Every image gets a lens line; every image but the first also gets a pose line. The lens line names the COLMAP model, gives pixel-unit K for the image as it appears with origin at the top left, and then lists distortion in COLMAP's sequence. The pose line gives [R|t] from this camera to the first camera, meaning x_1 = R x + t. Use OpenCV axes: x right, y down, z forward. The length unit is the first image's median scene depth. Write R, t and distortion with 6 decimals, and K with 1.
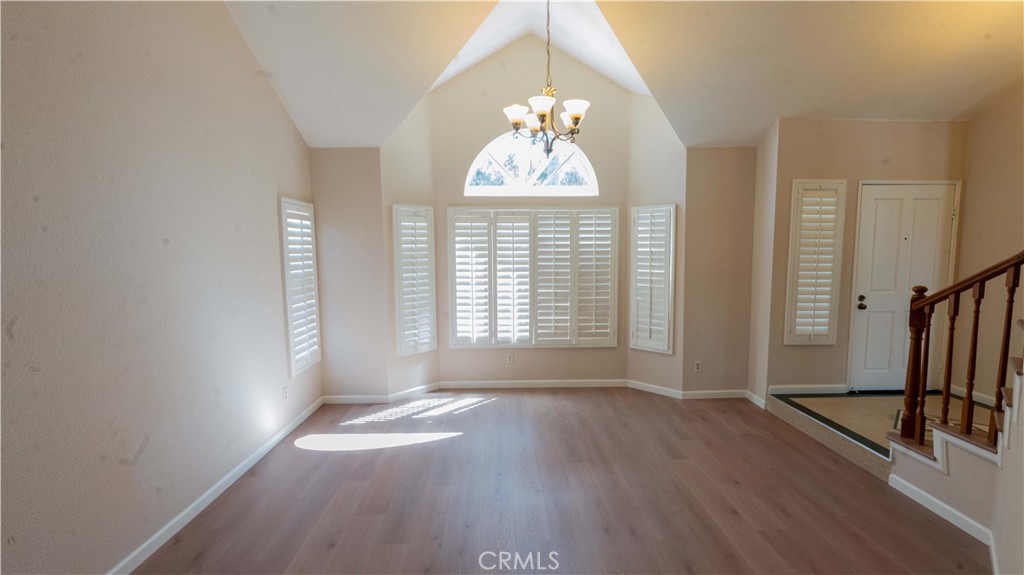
lens RADIAL K [[448.2, 0, 513.9], [0, 448.2, 289.1], [0, 0, 1]] dist [-0.011757, 0.000044]
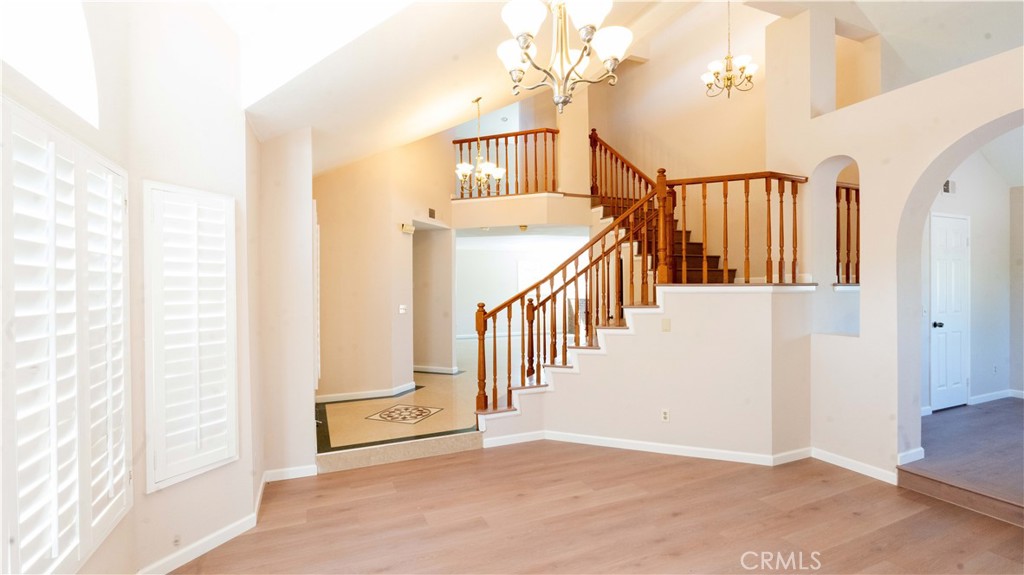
lens RADIAL K [[448.2, 0, 513.5], [0, 448.2, 292.3], [0, 0, 1]] dist [-0.011757, 0.000044]
pose [[-0.391433, 0.010703, 0.920144, -0.415316], [0.087841, 0.995801, 0.025785, -0.059711], [-0.916004, 0.090920, -0.390729, 1.253781]]
